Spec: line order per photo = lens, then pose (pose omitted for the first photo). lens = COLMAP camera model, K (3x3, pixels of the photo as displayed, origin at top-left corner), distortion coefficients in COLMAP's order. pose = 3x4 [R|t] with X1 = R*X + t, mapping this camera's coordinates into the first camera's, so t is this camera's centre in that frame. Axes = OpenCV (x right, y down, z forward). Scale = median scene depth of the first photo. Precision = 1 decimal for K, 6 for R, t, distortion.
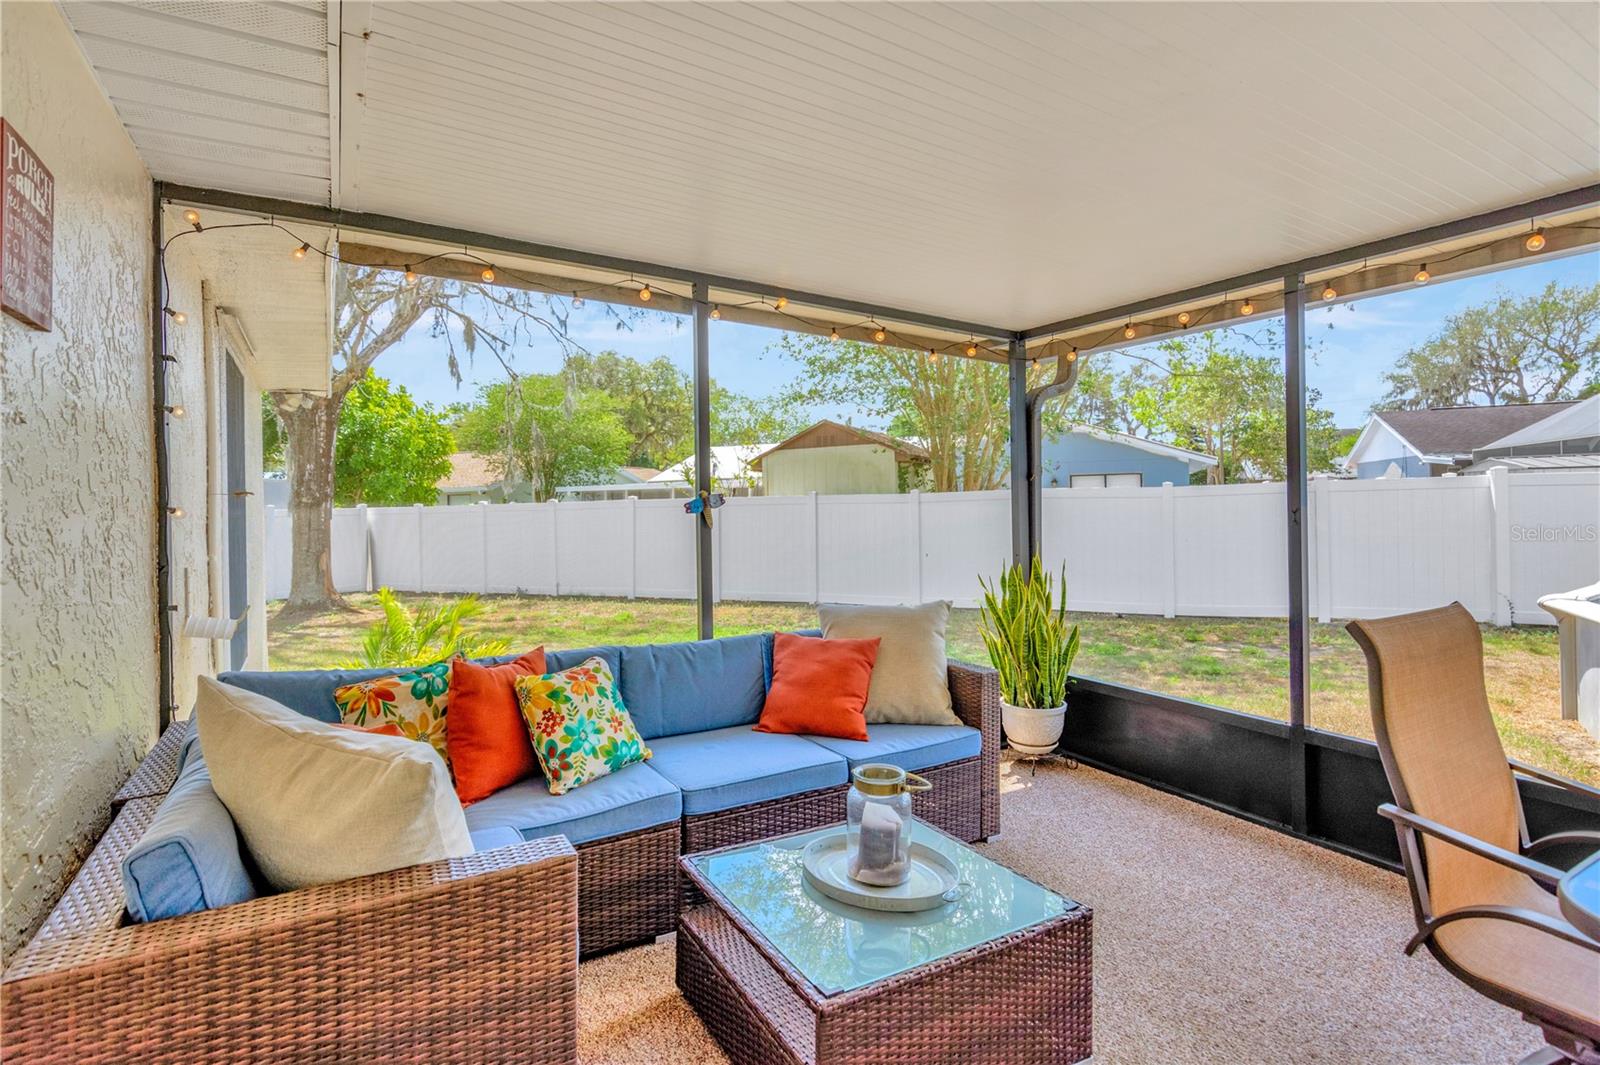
lens RADIAL K [[794.9, 0, 806.8], [0, 794.9, 494.1], [0, 0, 1]] dist [-0.003418, 0.001790]
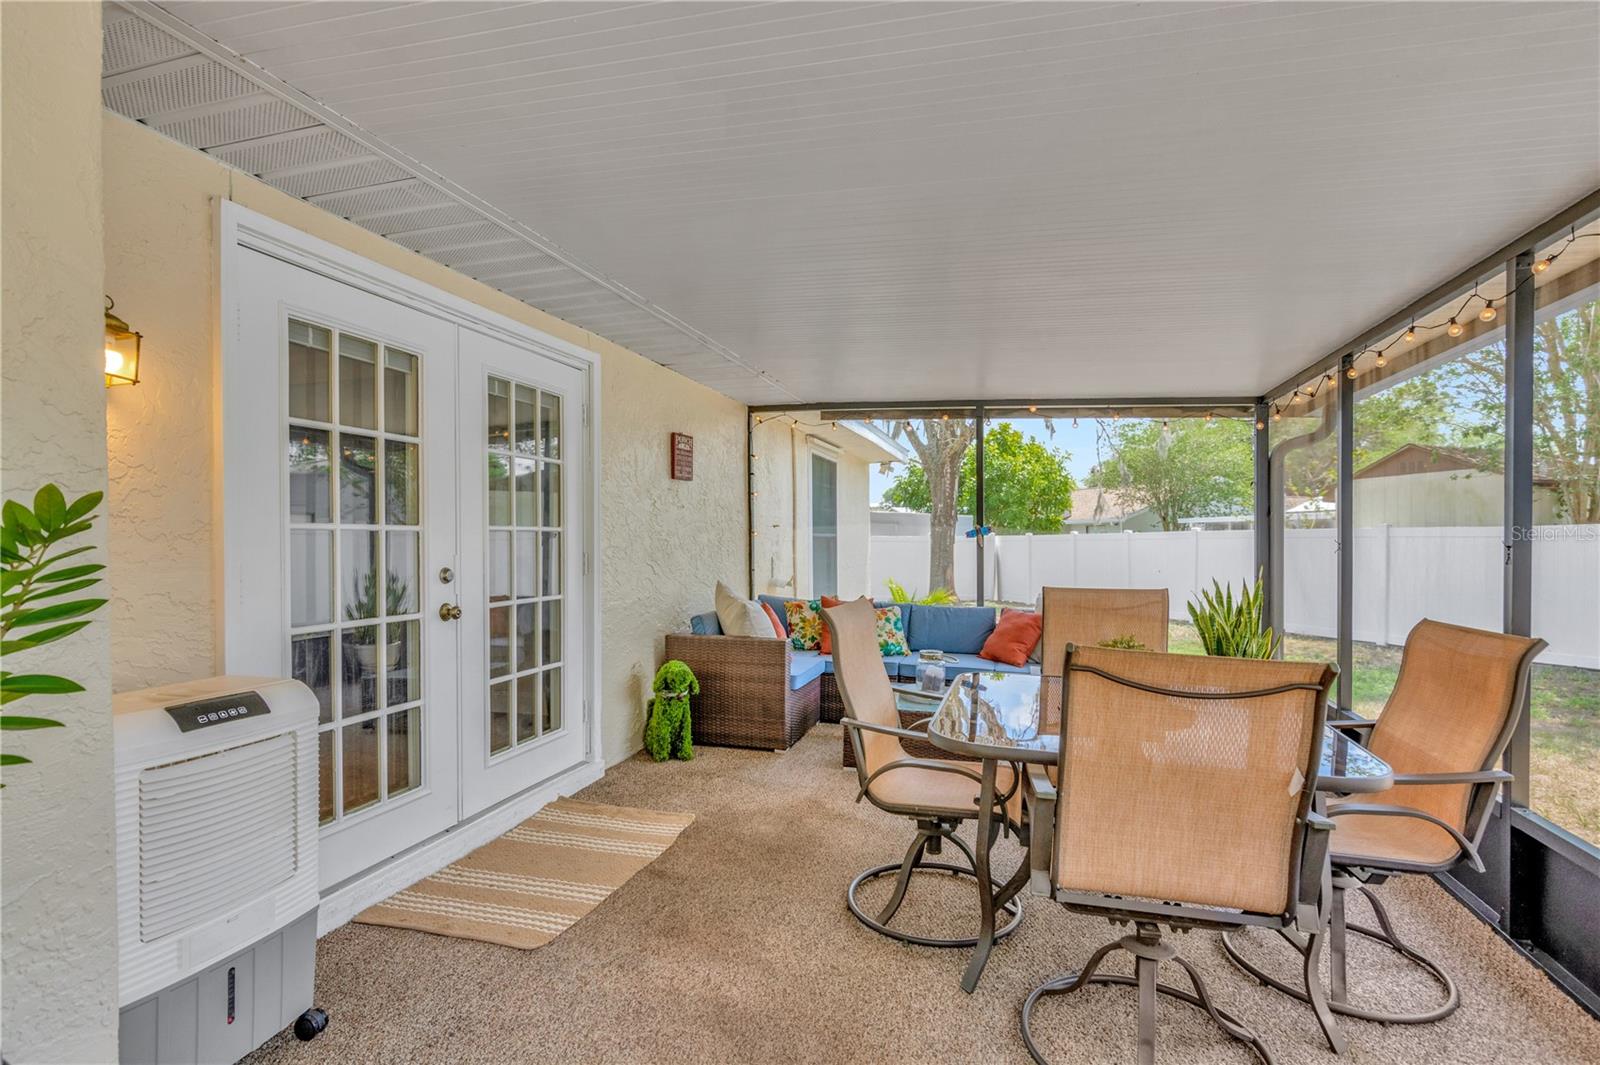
lens RADIAL K [[794.9, 0, 798.2], [0, 794.9, 535.5], [0, 0, 1]] dist [-0.003418, 0.001790]
pose [[0.668375, 0.010790, -0.743747, 0.189480], [-0.000779, 0.999904, 0.013806, -0.000868], [0.743824, -0.008648, 0.668319, -0.096547]]
